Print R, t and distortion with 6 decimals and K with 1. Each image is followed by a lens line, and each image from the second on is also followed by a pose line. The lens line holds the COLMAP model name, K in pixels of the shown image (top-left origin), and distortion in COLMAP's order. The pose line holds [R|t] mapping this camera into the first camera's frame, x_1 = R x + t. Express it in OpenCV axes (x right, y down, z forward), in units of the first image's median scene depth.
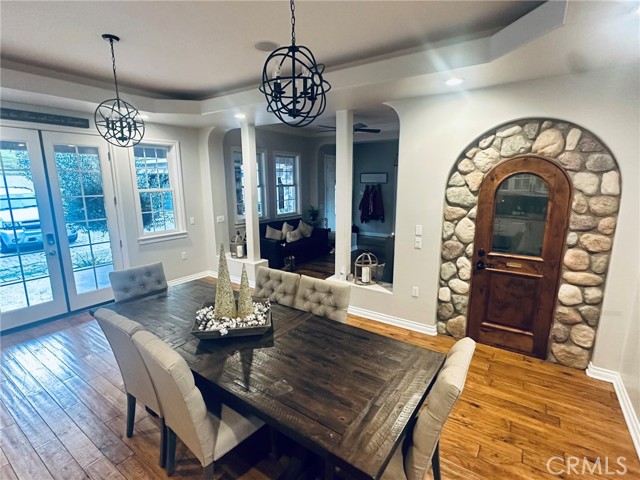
lens RADIAL K [[315.6, 0, 320.0], [0, 315.6, 240.0], [0, 0, 1]] dist [0.001091, 0.000071]
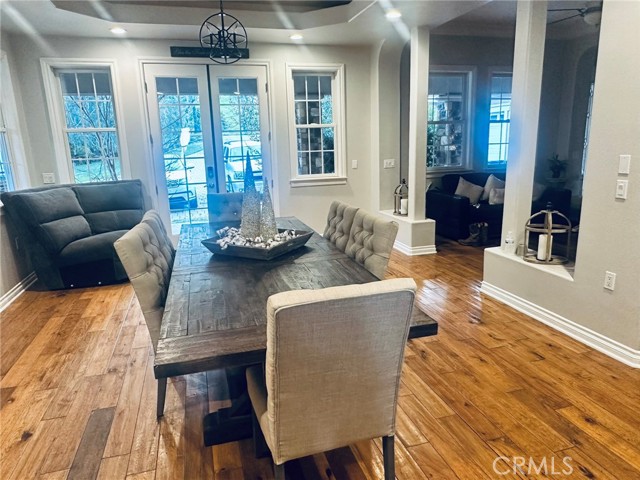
lens RADIAL K [[437.7, 0, 320.0], [0, 437.7, 240.0], [0, 0, 1]] dist [0.002101, 0.000945]
pose [[0.778780, 0.120353, -0.615643, 0.316086], [-0.092202, 0.992725, 0.077435, 0.069803], [0.620484, -0.003541, 0.784211, 0.085346]]
